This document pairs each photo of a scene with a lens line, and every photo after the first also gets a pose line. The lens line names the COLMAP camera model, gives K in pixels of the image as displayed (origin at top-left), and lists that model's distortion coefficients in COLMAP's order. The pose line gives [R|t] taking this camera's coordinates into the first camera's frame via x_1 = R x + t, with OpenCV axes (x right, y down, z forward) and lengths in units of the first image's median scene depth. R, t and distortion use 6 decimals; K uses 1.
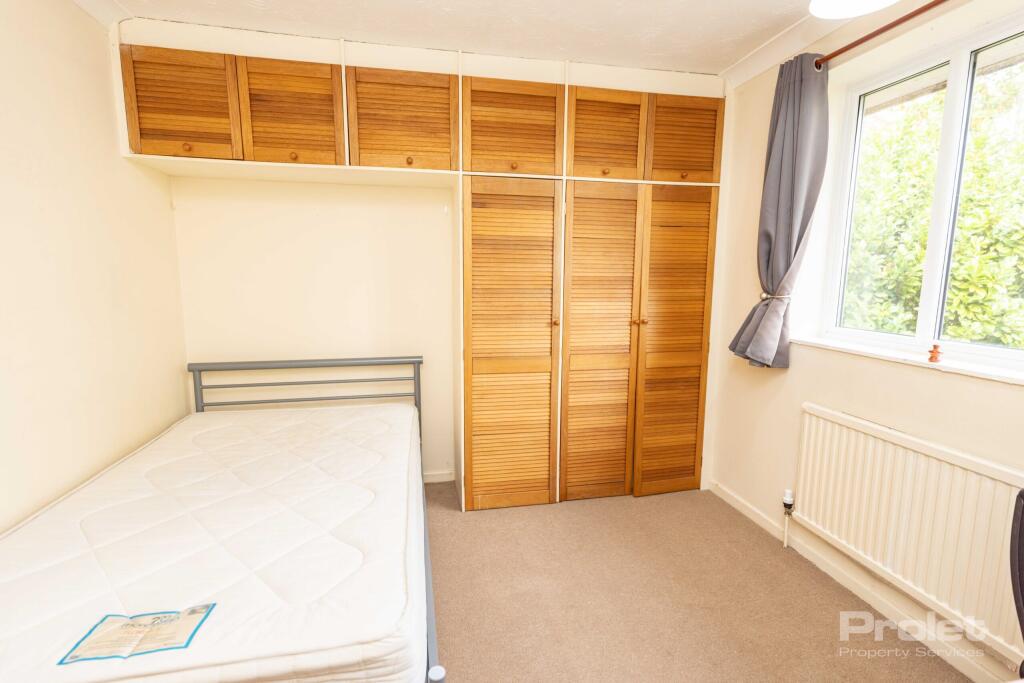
lens RADIAL K [[487.4, 0, 513.7], [0, 487.4, 340.2], [0, 0, 1]] dist [0.015578, -0.000711]
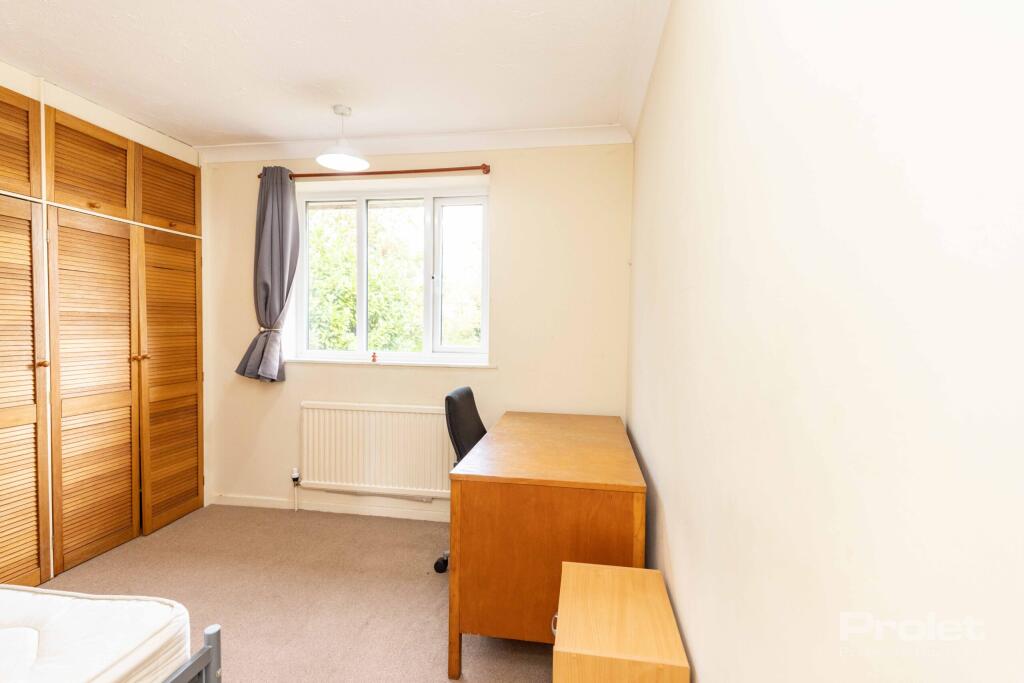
lens RADIAL K [[487.4, 0, 511.7], [0, 487.4, 339.6], [0, 0, 1]] dist [0.015578, -0.000711]
pose [[0.352528, -0.028567, 0.935365, -0.435189], [0.117667, 0.992954, -0.014021, 0.031087], [-0.928374, 0.115004, 0.353405, -0.085255]]
